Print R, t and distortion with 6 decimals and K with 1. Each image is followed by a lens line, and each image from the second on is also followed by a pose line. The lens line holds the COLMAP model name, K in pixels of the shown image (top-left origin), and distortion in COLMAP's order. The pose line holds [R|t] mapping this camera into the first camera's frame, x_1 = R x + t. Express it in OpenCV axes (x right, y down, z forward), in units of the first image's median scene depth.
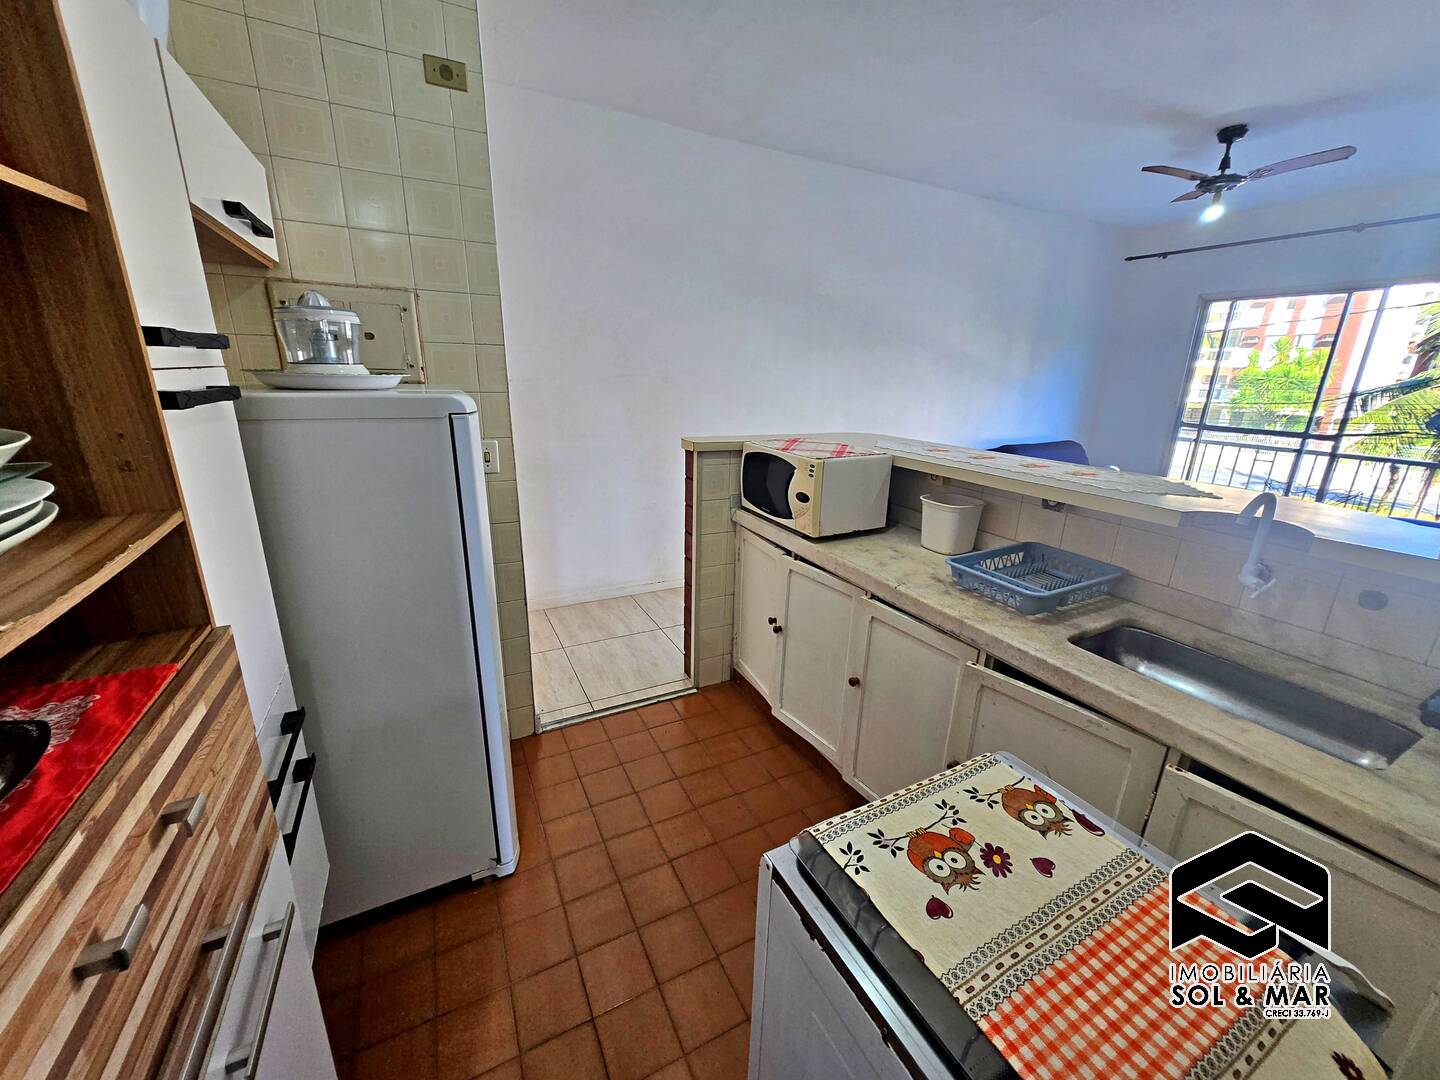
lens RADIAL K [[563.2, 0, 729.6], [0, 563.2, 535.0], [0, 0, 1]] dist [0.001134, -0.000131]
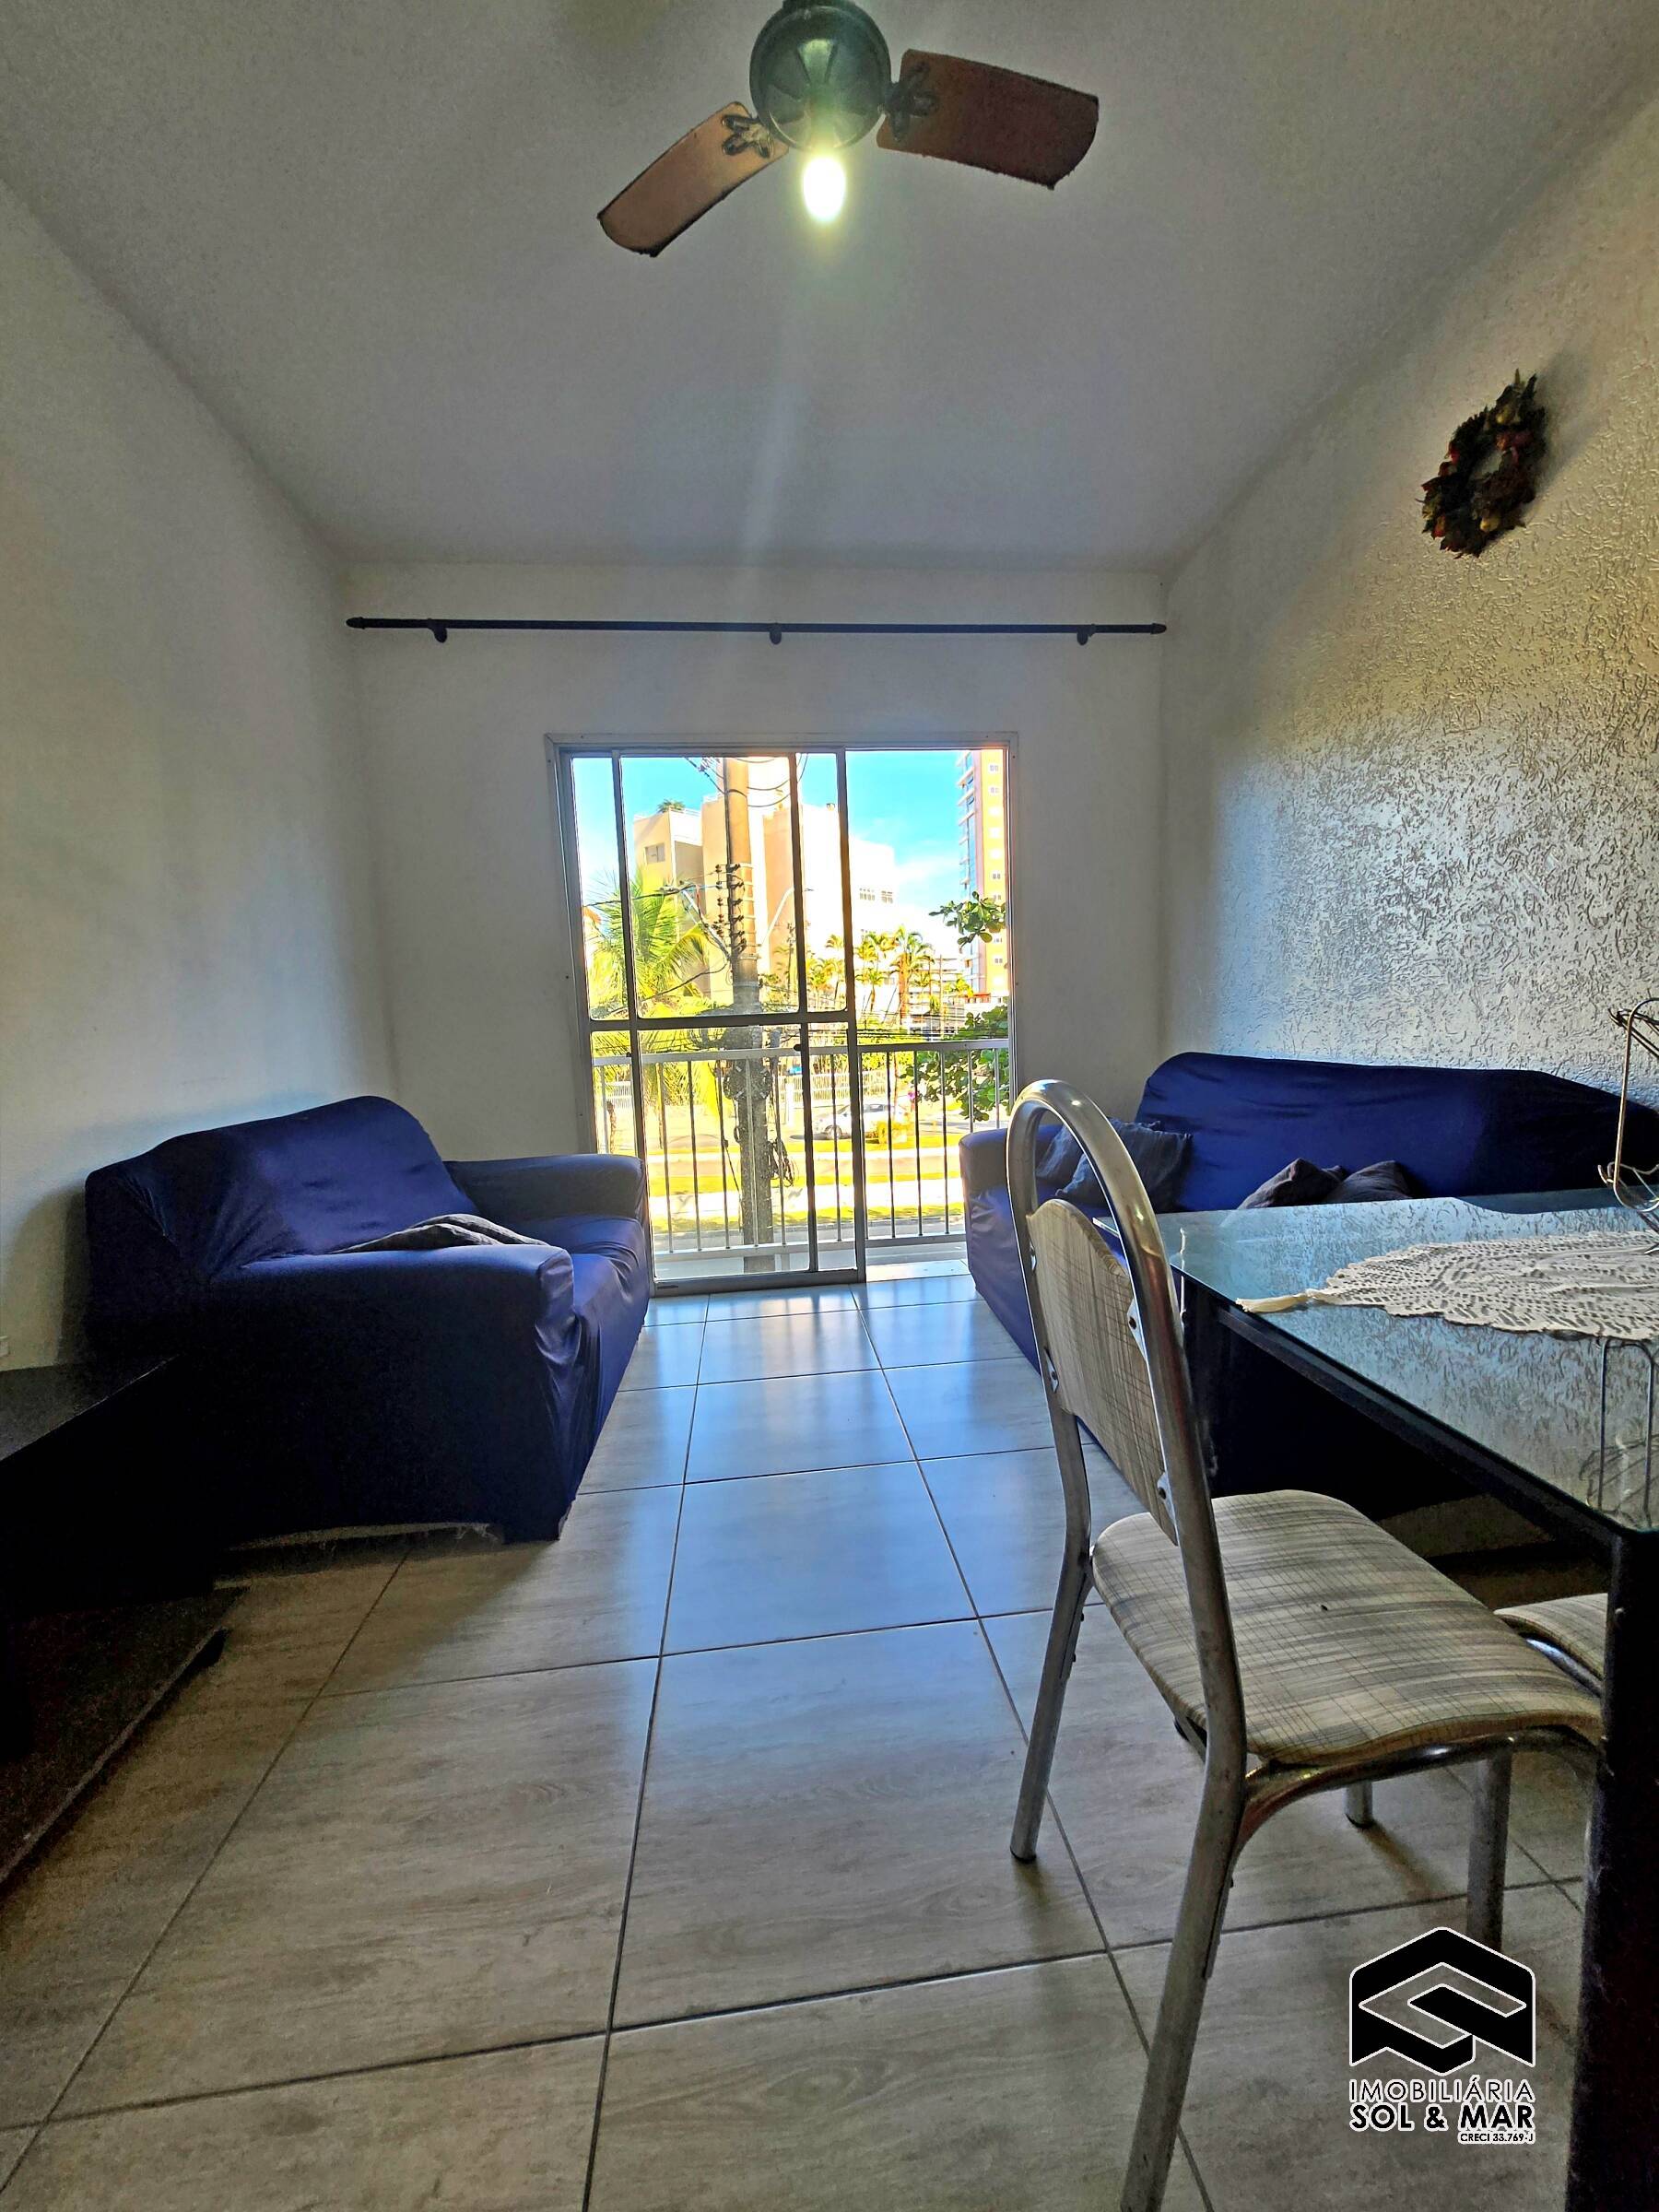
lens RADIAL K [[874.3, 0, 844.8], [0, 874.3, 1120.1], [0, 0, 1]] dist [0.007312, -0.000159]
pose [[0.366994, -0.147540, 0.918448, 0.244715], [0.312702, 0.949451, 0.027570, -0.086156], [-0.876089, 0.277083, 0.394579, 0.601093]]
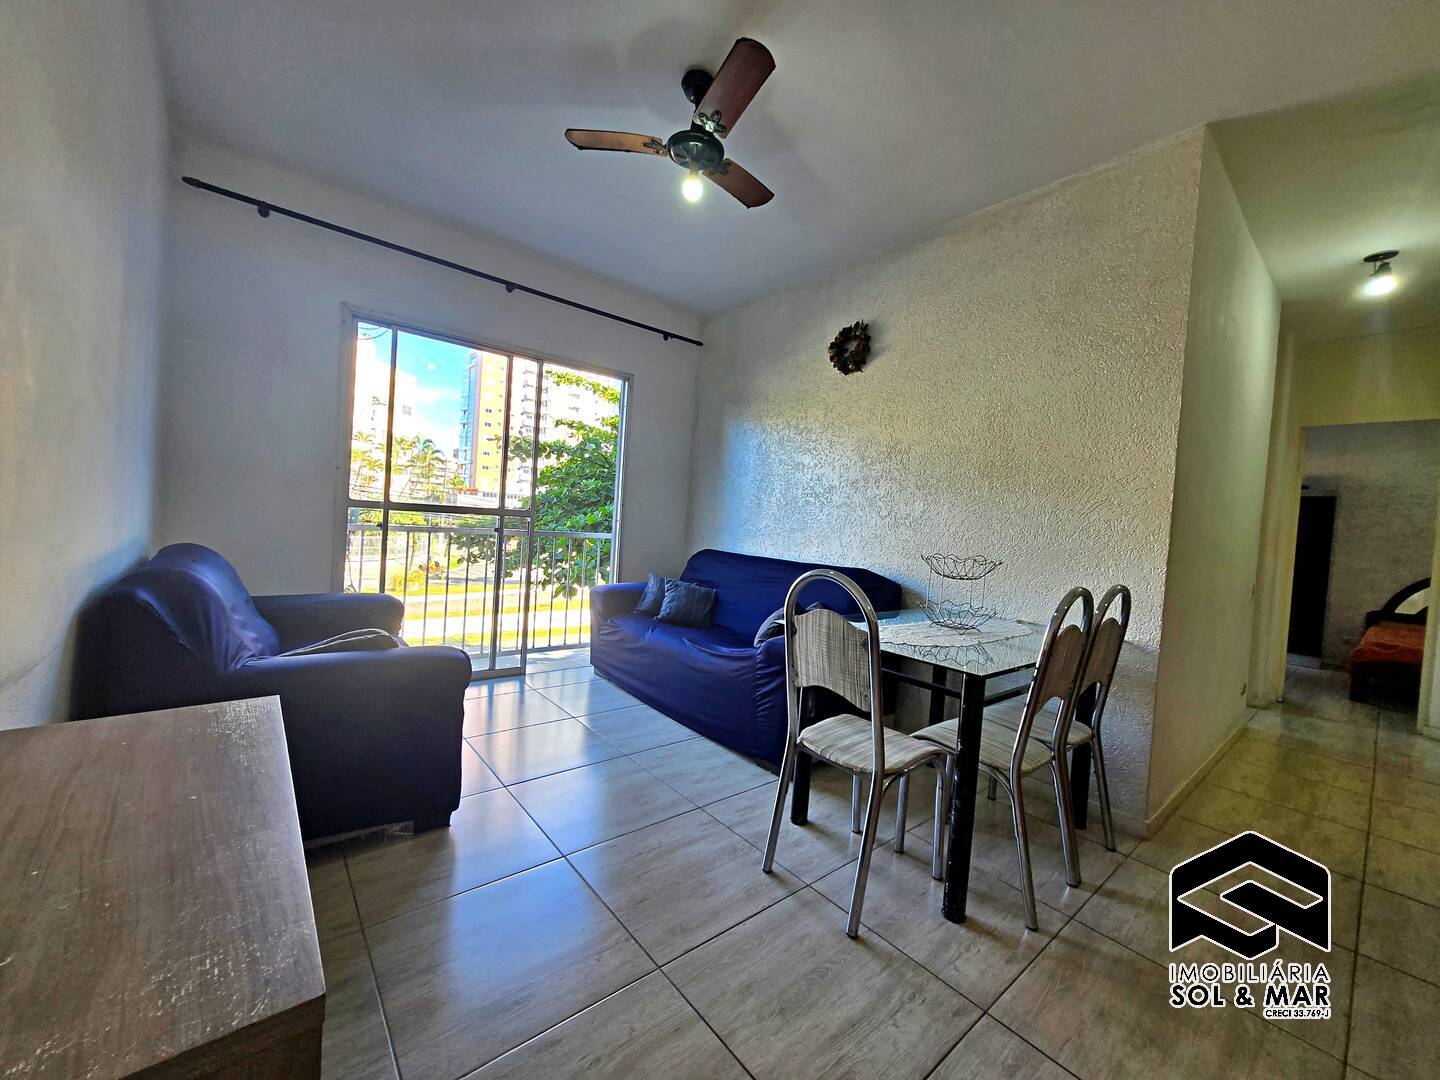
lens RADIAL K [[563.2, 0, 729.6], [0, 563.2, 535.0], [0, 0, 1]] dist [0.001134, -0.000131]
pose [[-0.211007, -0.067765, 0.975133, 0.090013], [0.208324, 0.971557, 0.112595, -0.151570], [-0.955027, 0.226902, -0.190888, 0.759724]]
